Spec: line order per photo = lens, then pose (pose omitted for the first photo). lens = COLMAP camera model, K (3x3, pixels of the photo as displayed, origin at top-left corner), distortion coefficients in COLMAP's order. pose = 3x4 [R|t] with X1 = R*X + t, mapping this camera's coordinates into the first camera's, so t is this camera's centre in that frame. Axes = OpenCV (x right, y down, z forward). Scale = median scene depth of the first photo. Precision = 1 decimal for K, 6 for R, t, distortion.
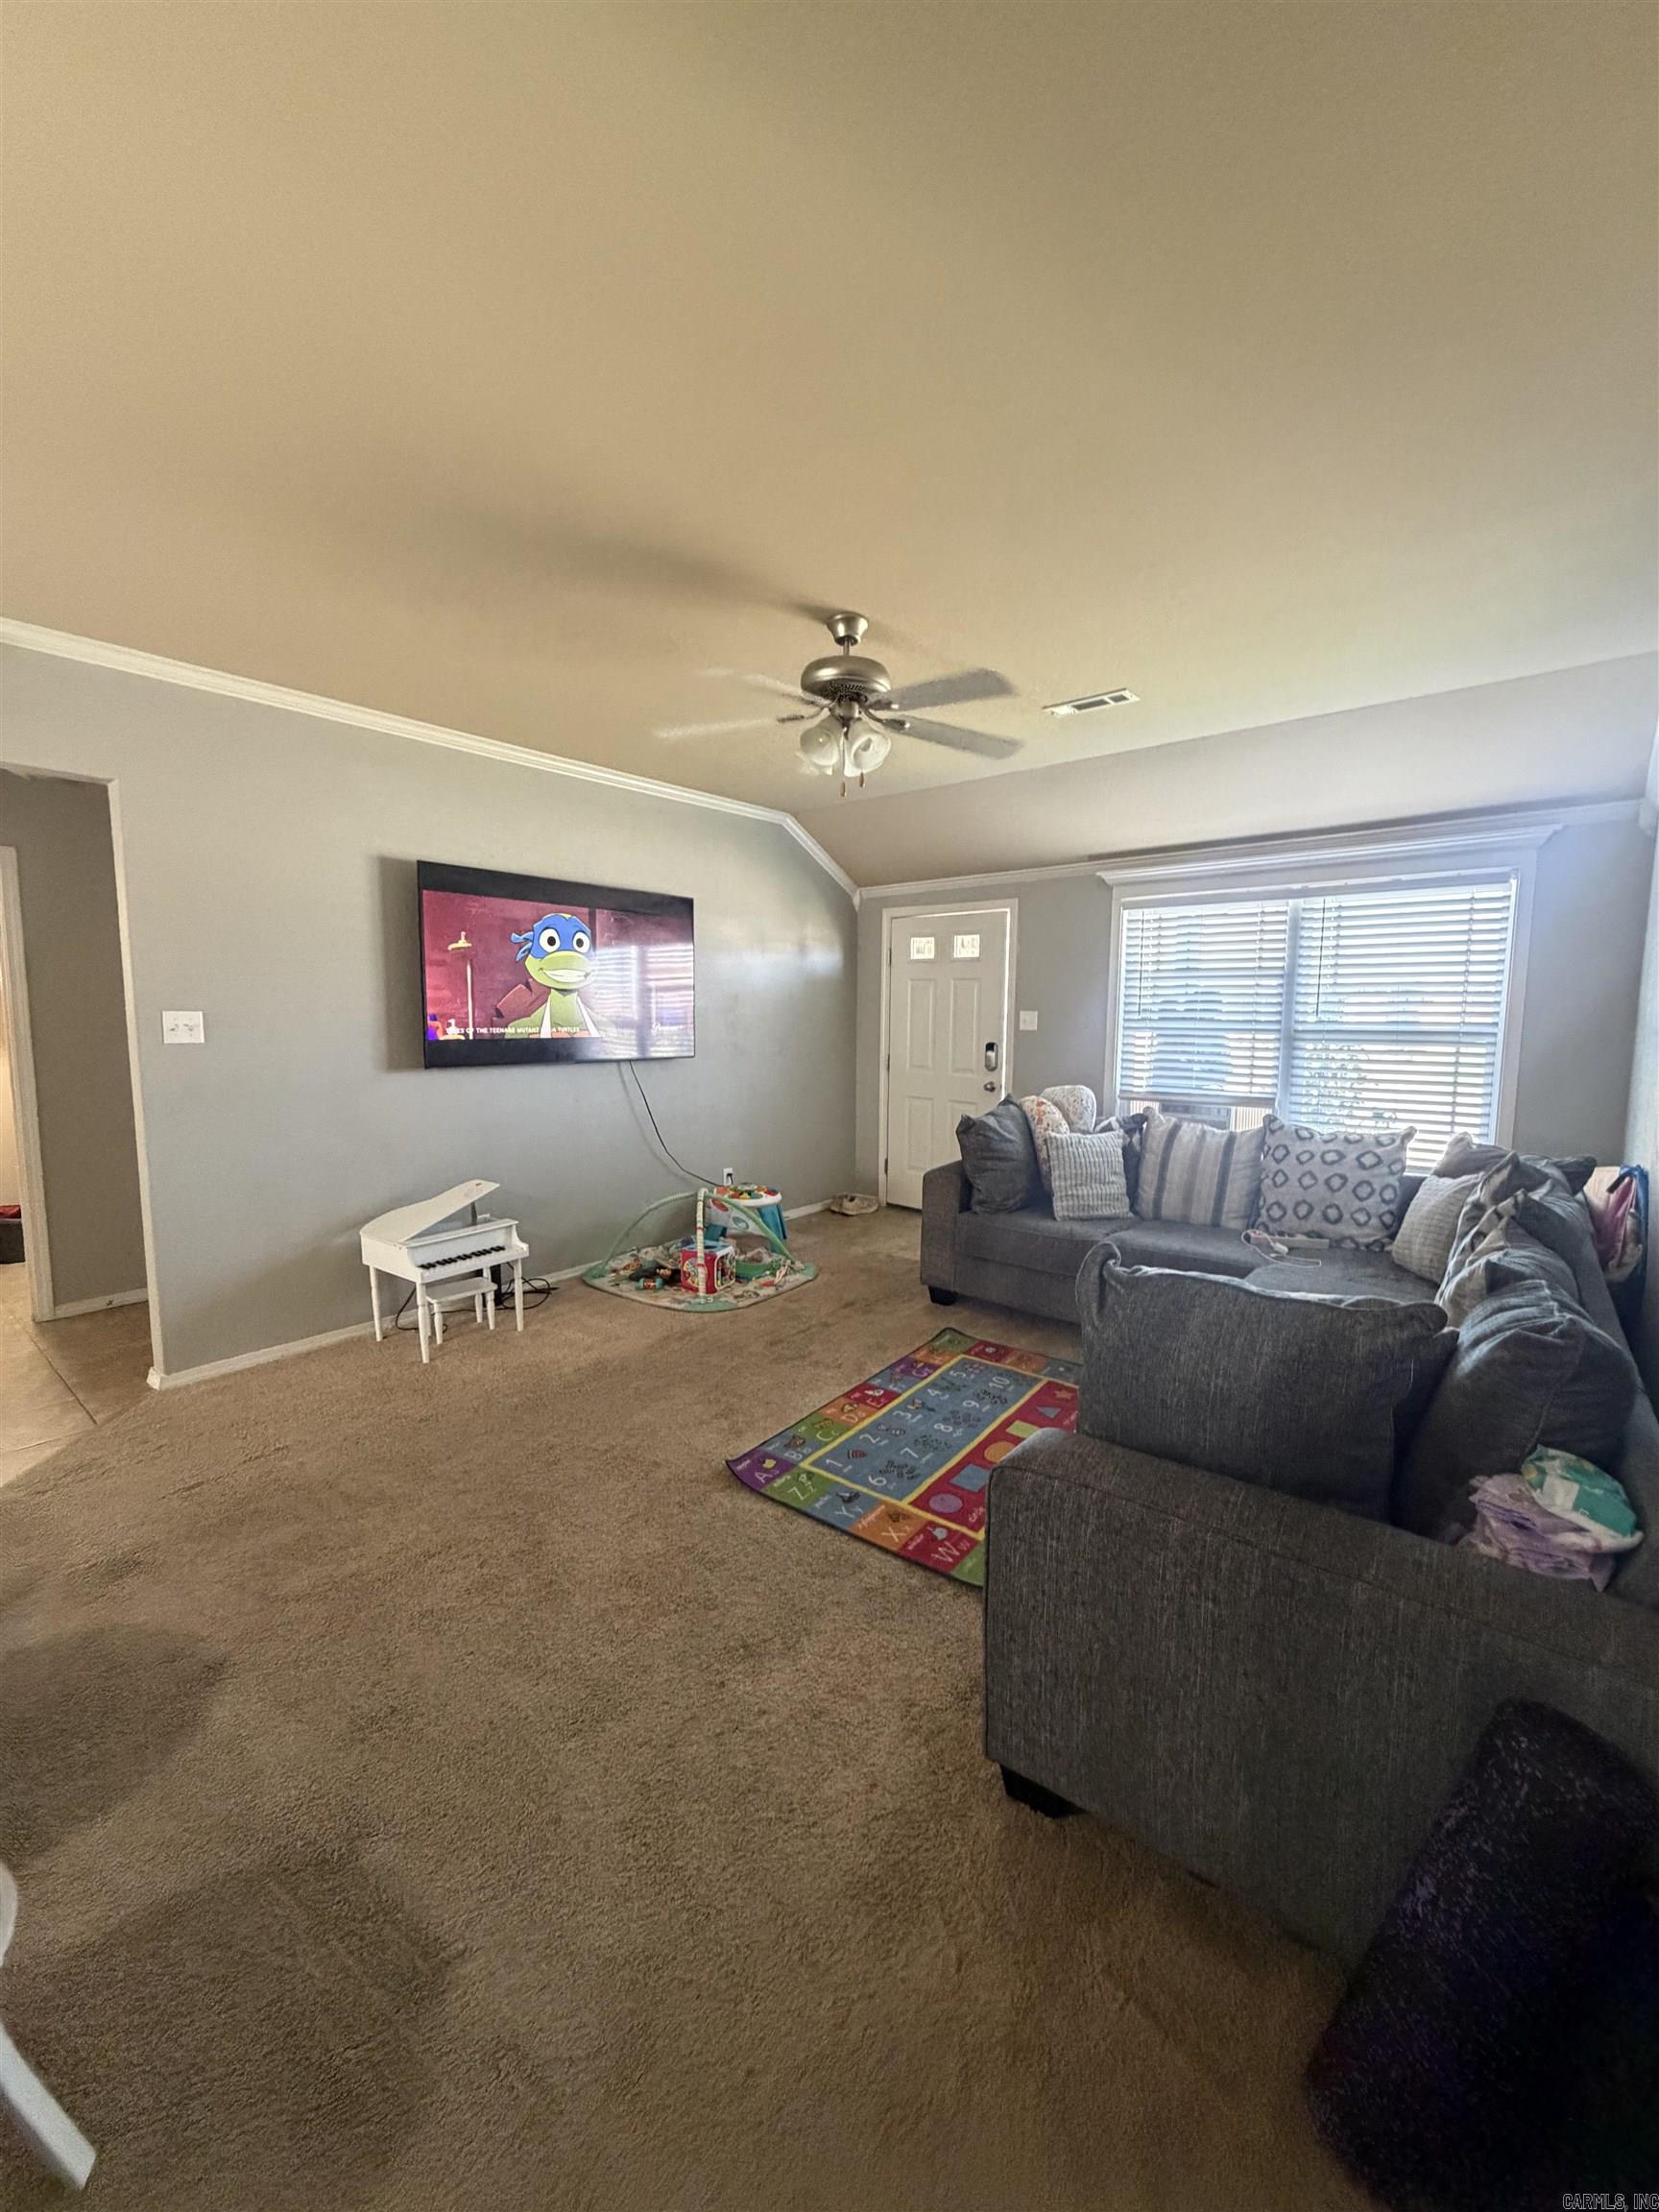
lens RADIAL K [[880.6, 0, 828.2], [0, 880.6, 1100.6], [0, 0, 1]] dist [-0.002826, 0.000365]
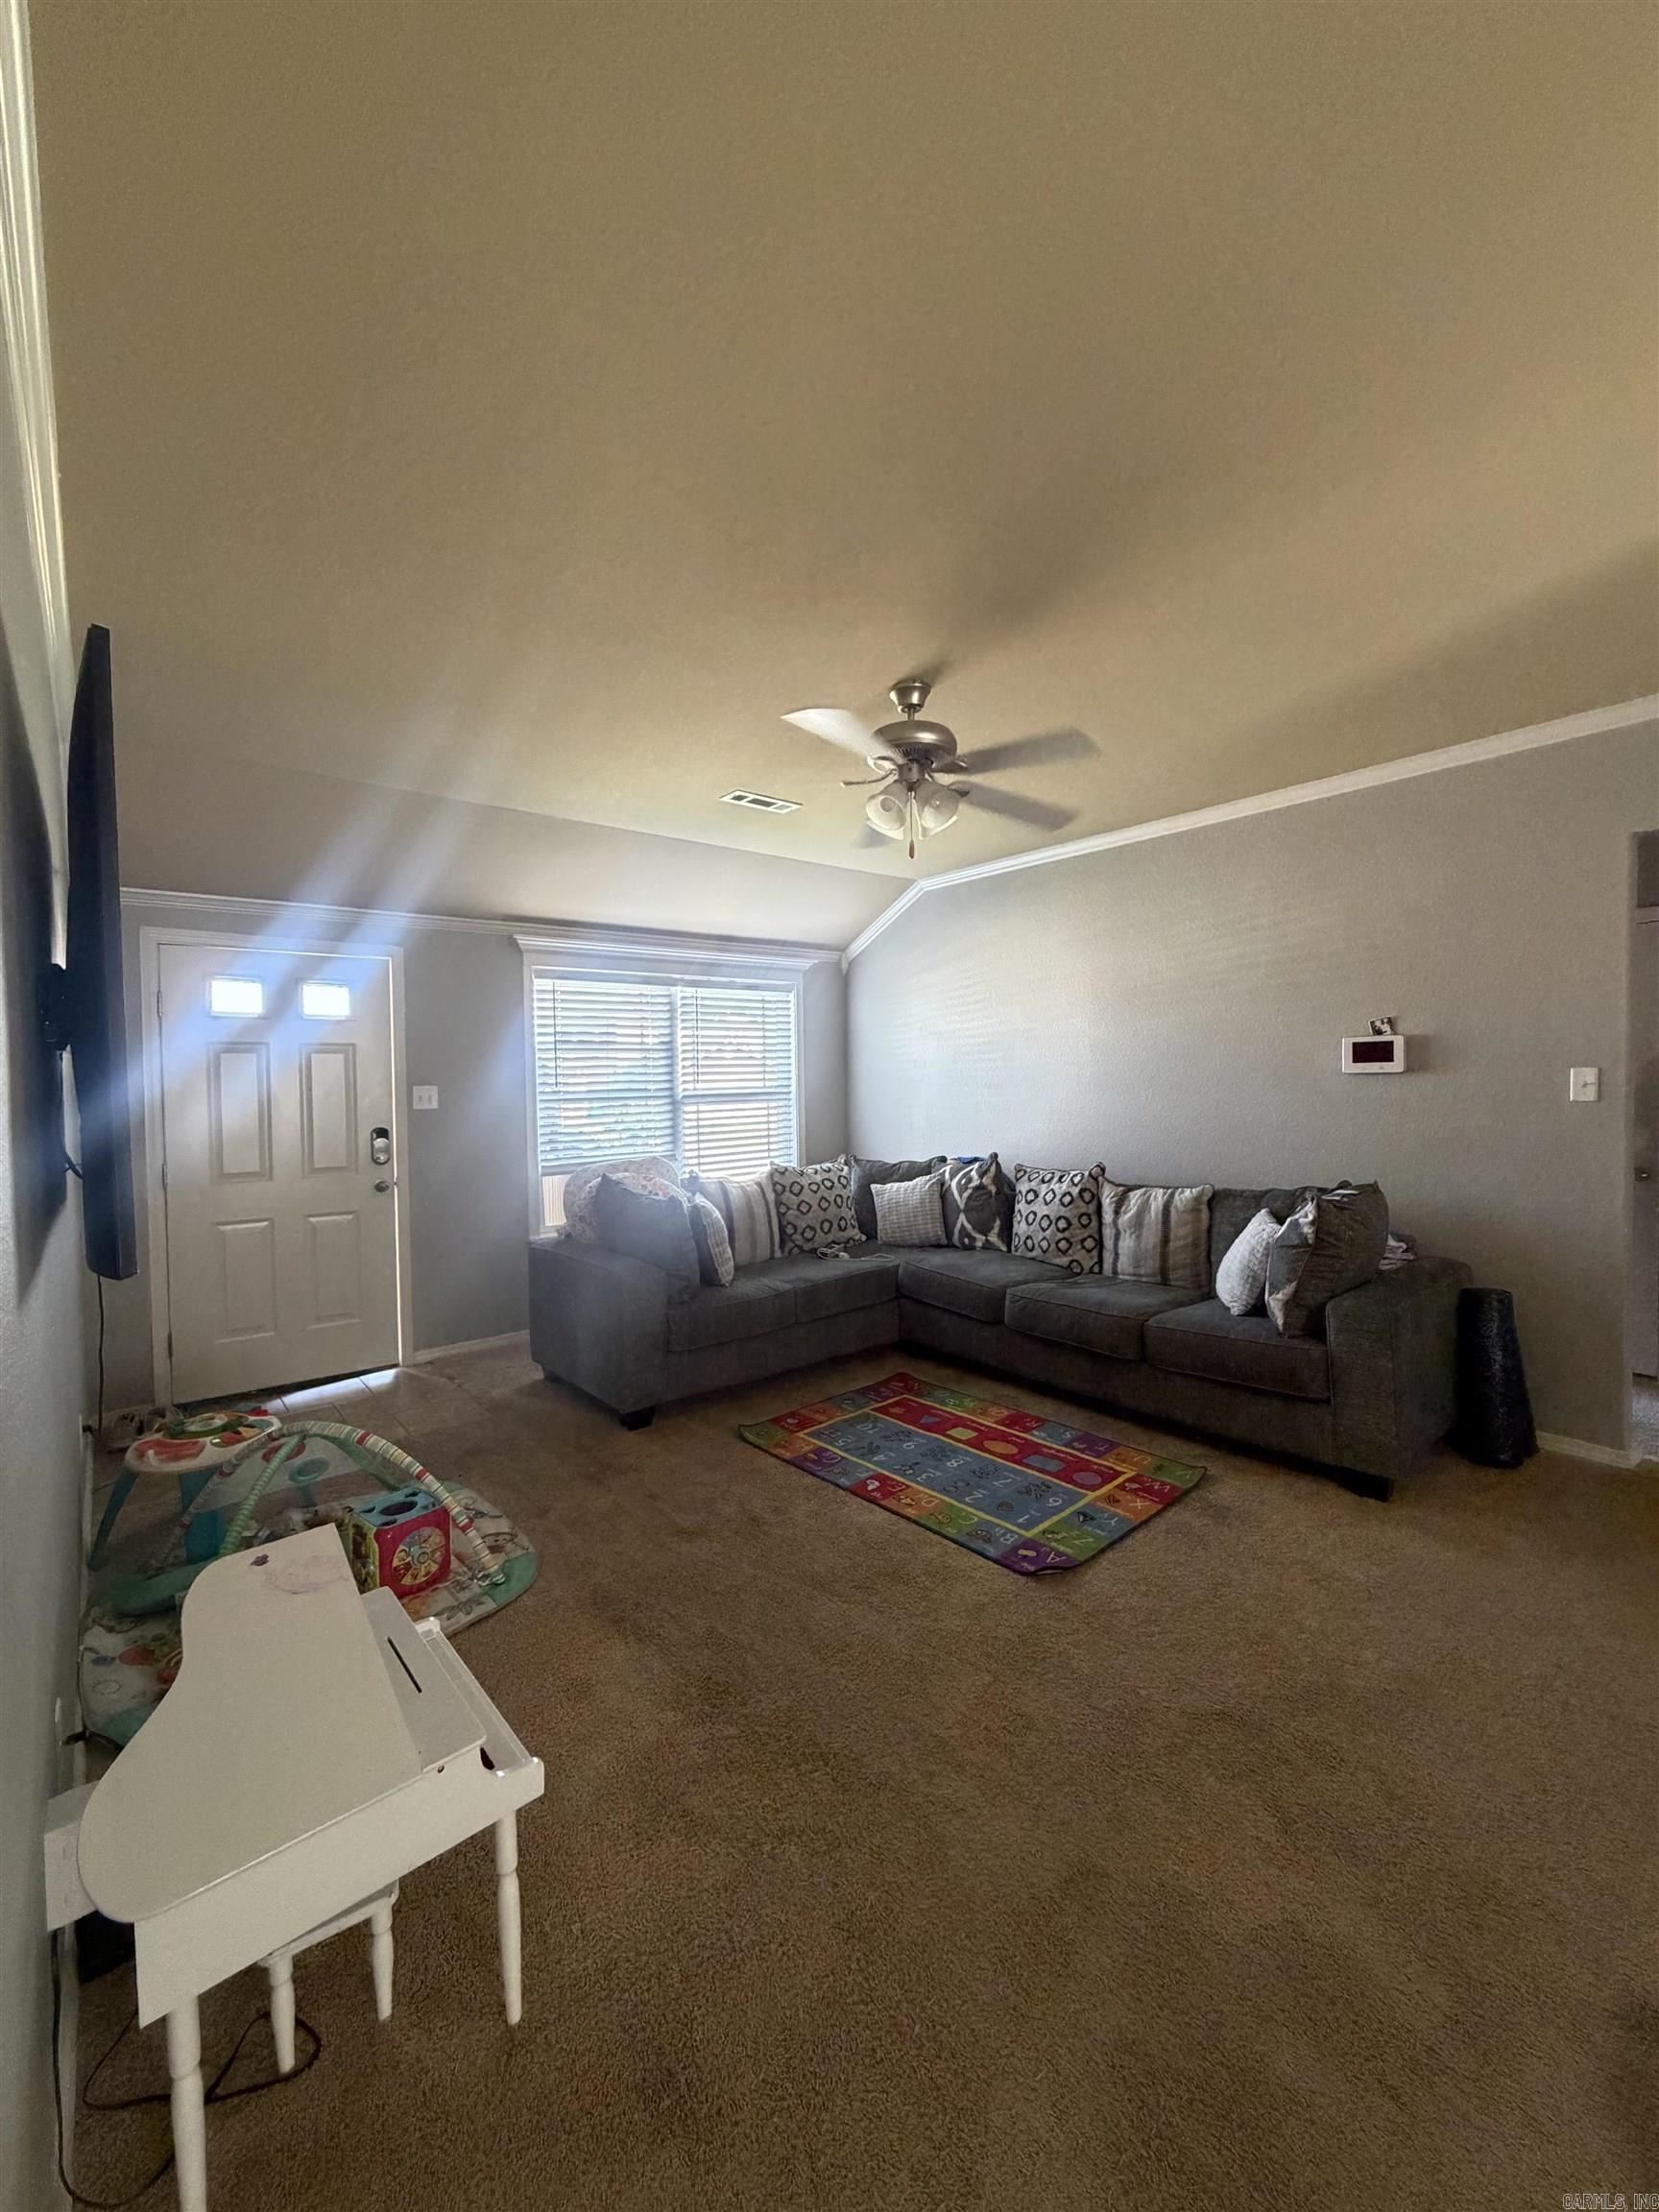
lens RADIAL K [[880.6, 0, 828.2], [0, 880.6, 1100.6], [0, 0, 1]] dist [-0.002826, 0.000365]
pose [[0.190947, -0.032607, 0.981059, -0.744506], [0.122036, 0.992483, 0.009234, -0.074663], [-0.973985, 0.117962, 0.193491, 0.711432]]
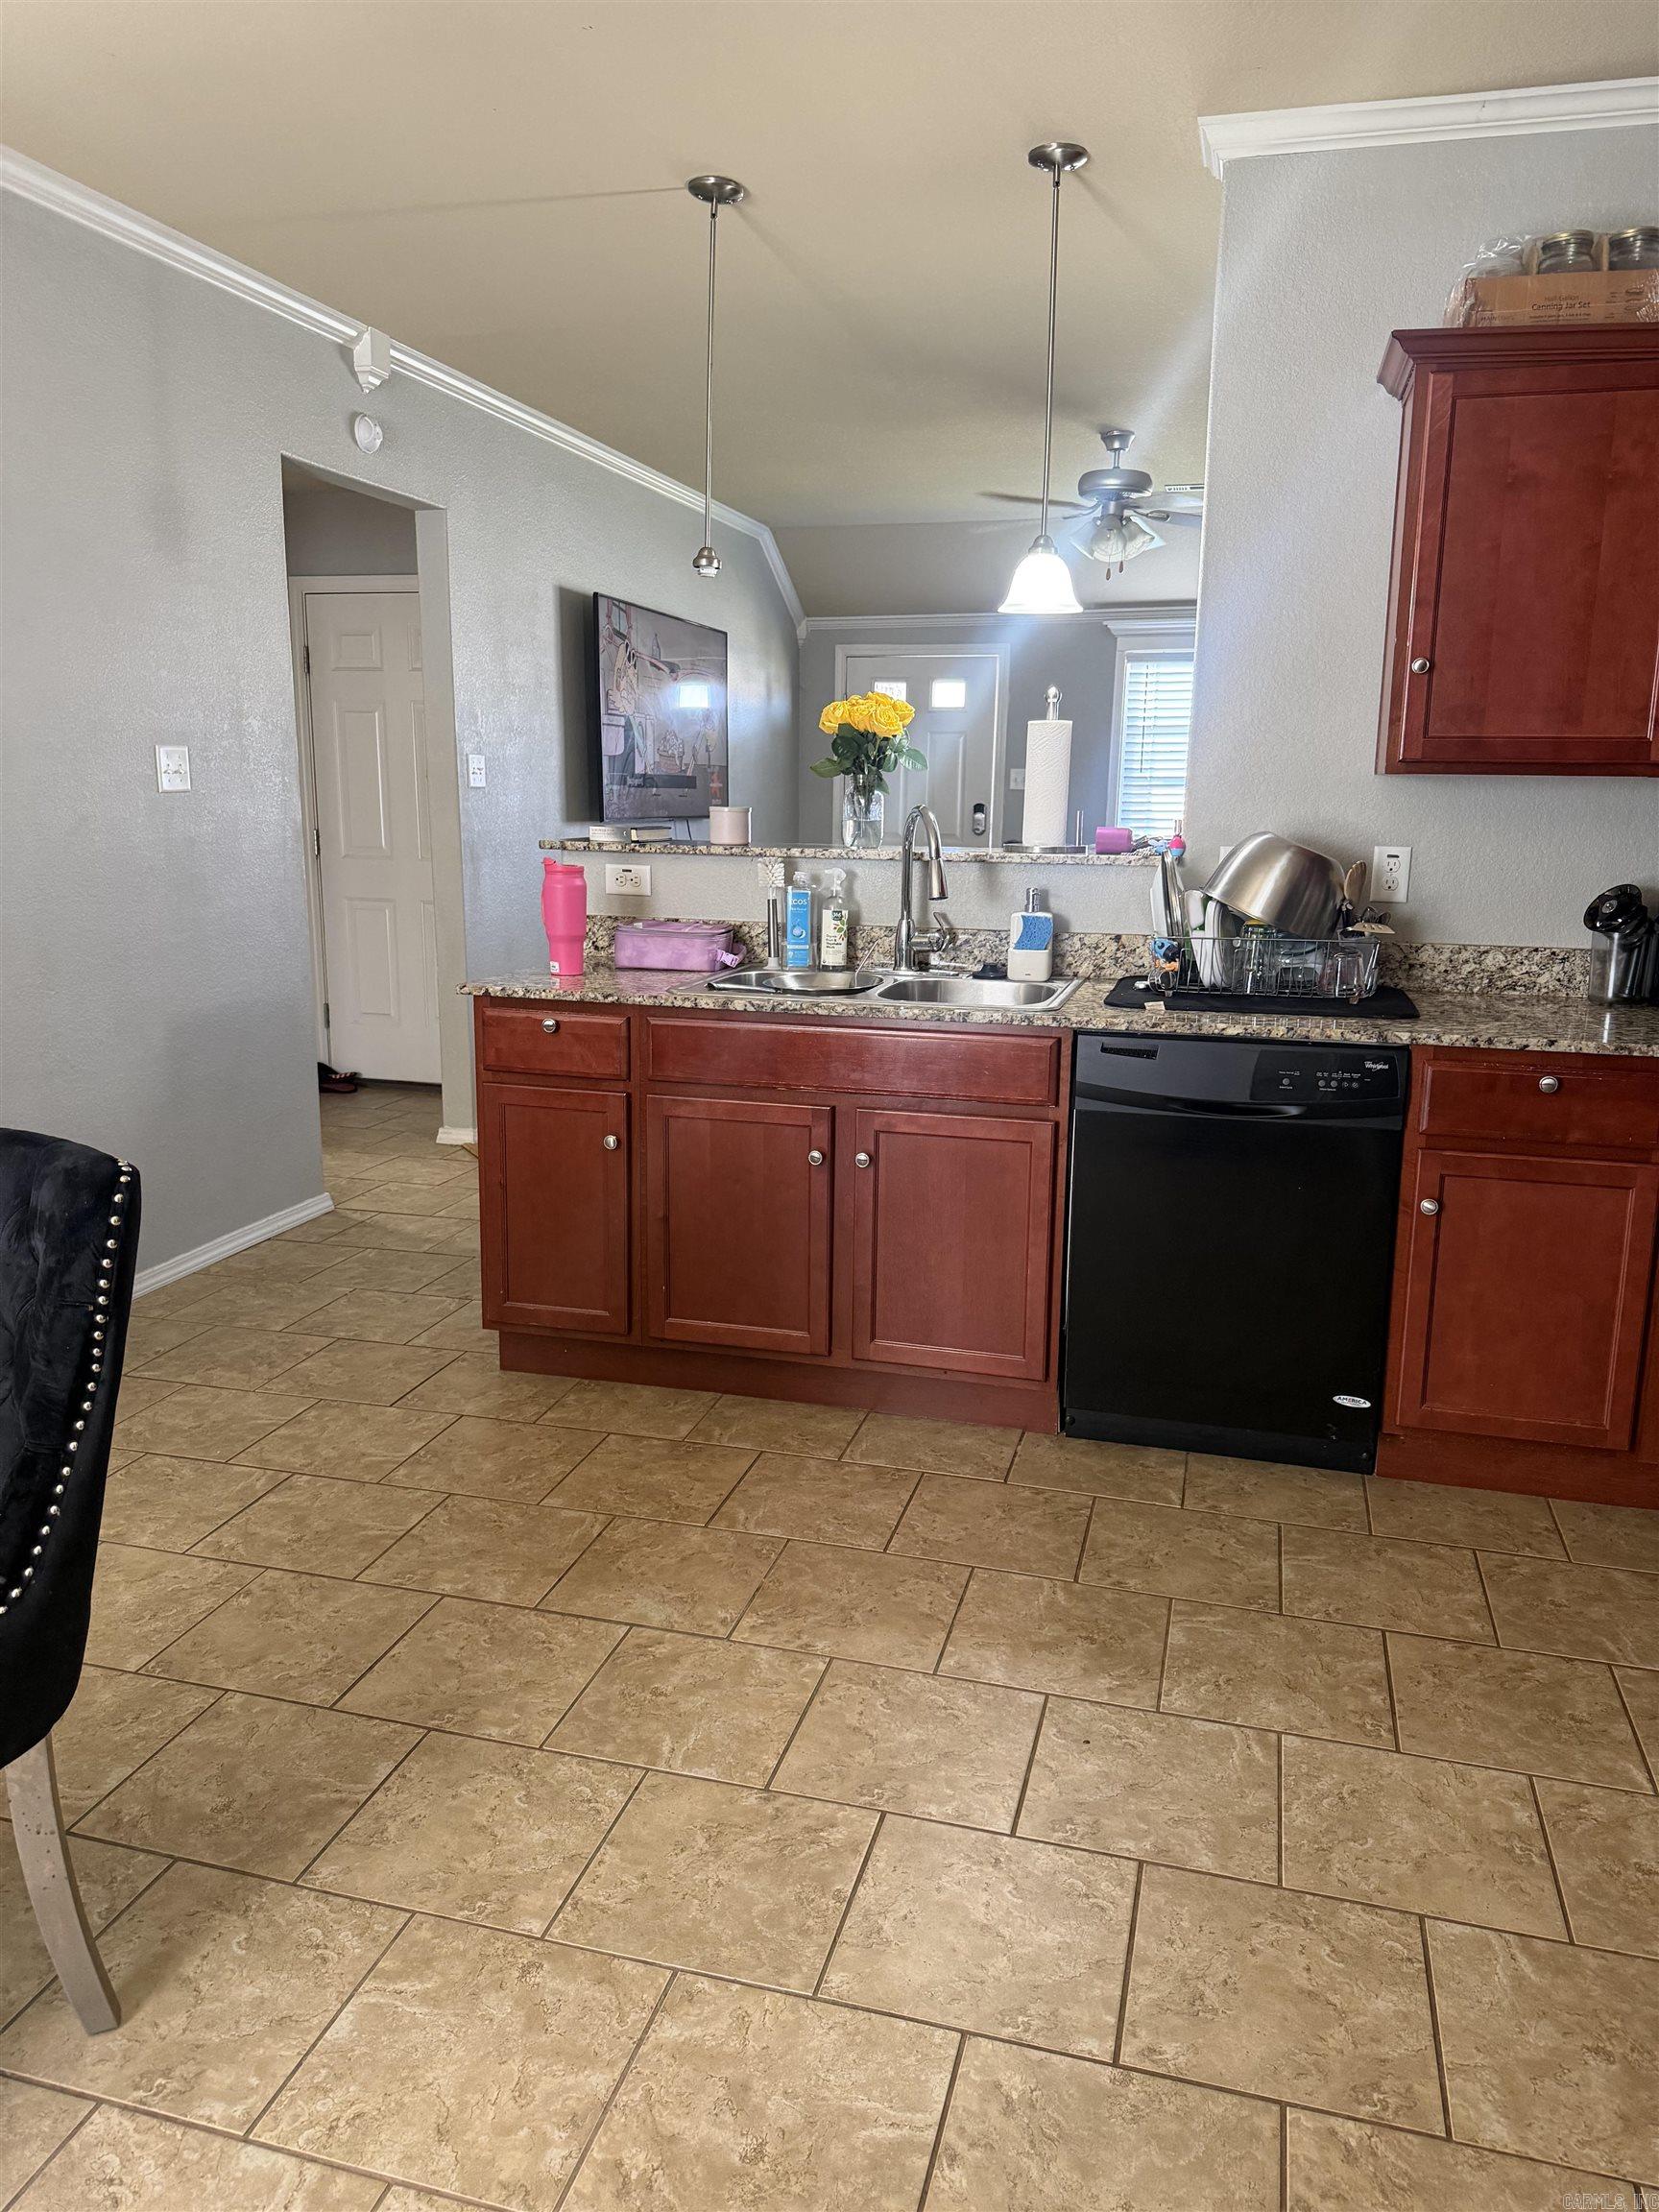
lens RADIAL K [[1532.0, 0, 829.5], [0, 1532.0, 1106.0], [0, 0, 1]] dist [0.002965, -0.000658]
pose [[0.927313, -0.065659, 0.368482, -0.850061], [0.026663, 0.993580, 0.109943, 0.101666], [-0.373335, -0.092126, 0.923111, -0.656290]]
